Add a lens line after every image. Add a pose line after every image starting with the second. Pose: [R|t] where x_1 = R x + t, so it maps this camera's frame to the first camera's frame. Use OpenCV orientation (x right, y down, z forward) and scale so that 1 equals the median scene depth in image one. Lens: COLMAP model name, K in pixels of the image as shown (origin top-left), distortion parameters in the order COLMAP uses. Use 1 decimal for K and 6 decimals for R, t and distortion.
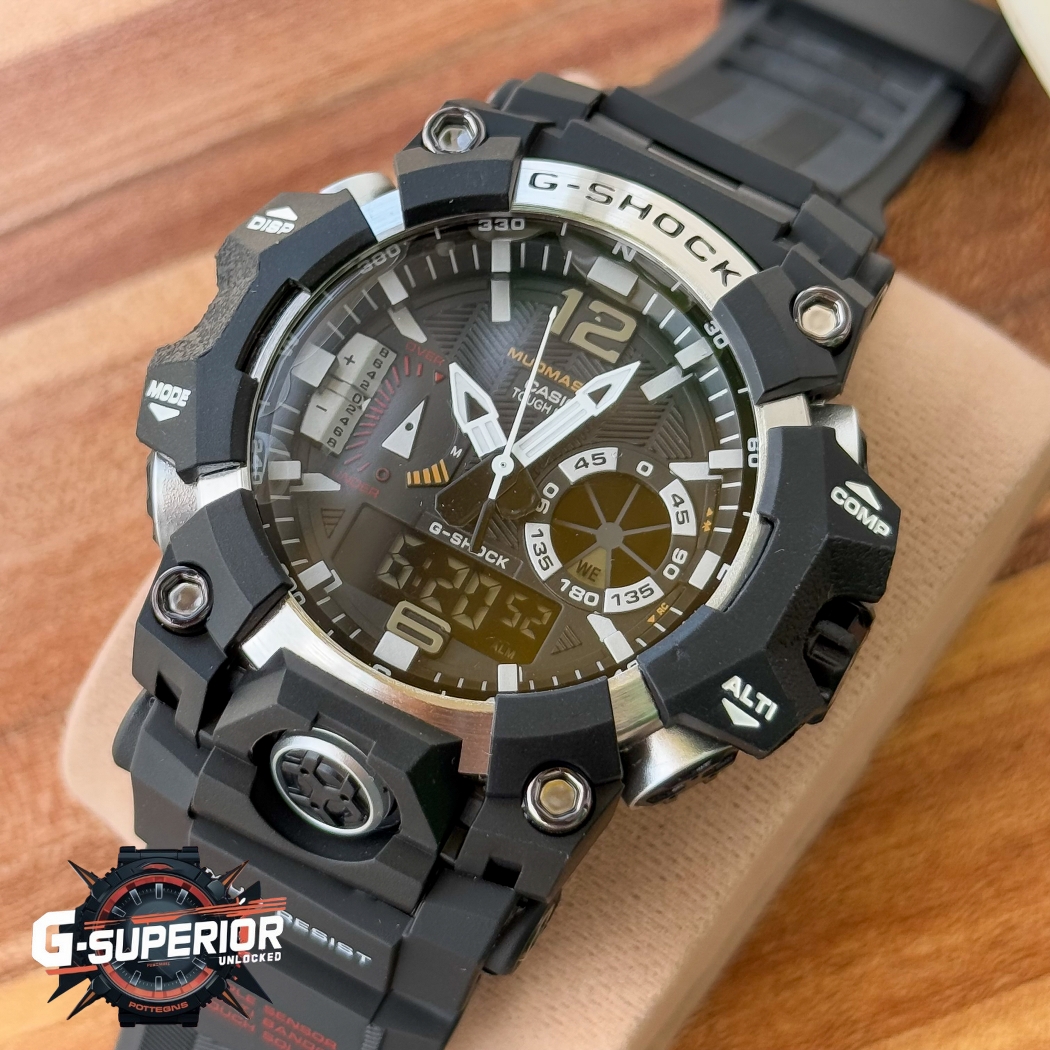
lens RADIAL K [[2817.4, 0, 525.0], [0, 2817.4, 525.0], [0, 0, 1]] dist [0.146483, -0.468989]
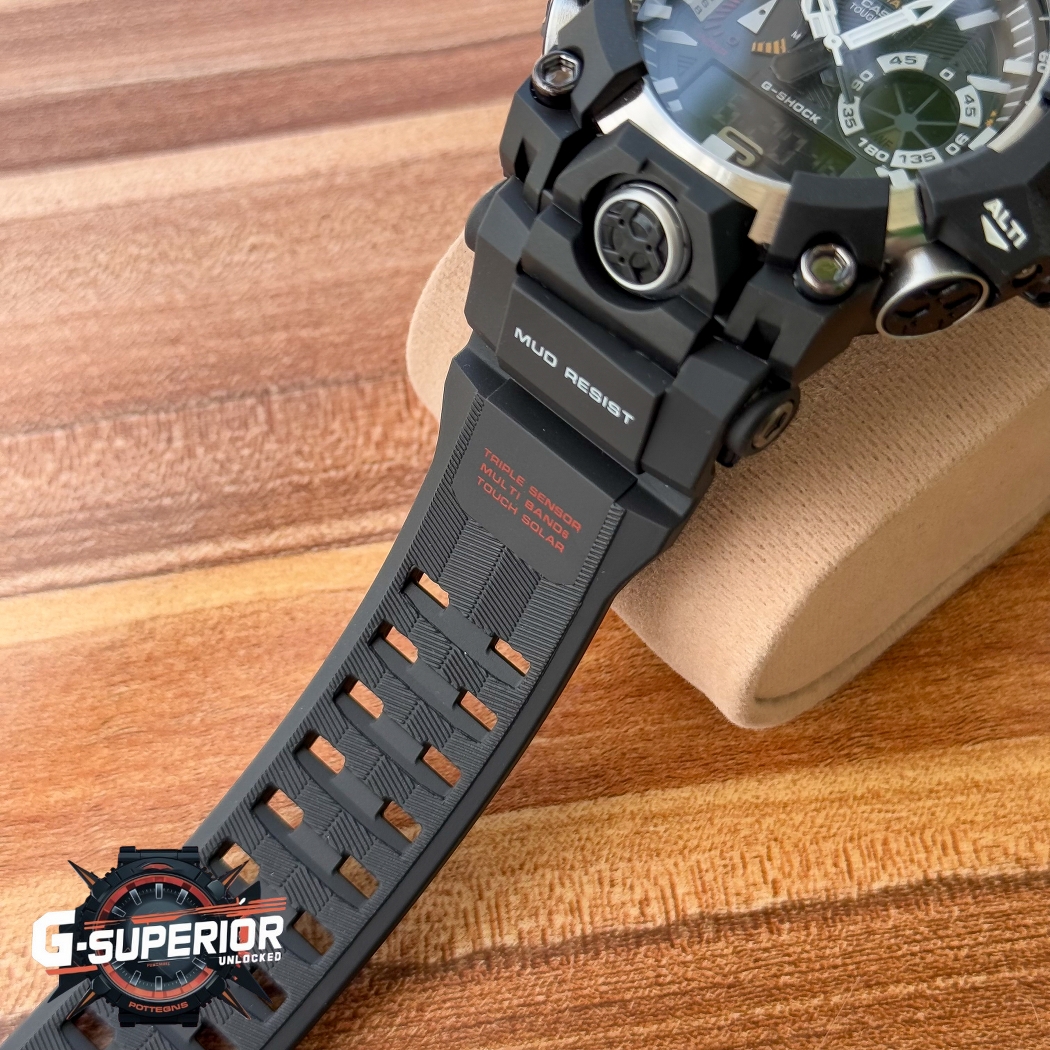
lens RADIAL K [[2028.7, 0, 525.0], [0, 2028.7, 525.0], [0, 0, 1]] dist [0.127569, -0.227197]
pose [[0.969292, 0.219805, -0.110270, 0.006360], [-0.235260, 0.959401, -0.155570, 0.348806], [0.071598, 0.176735, 0.981651, 0.154878]]
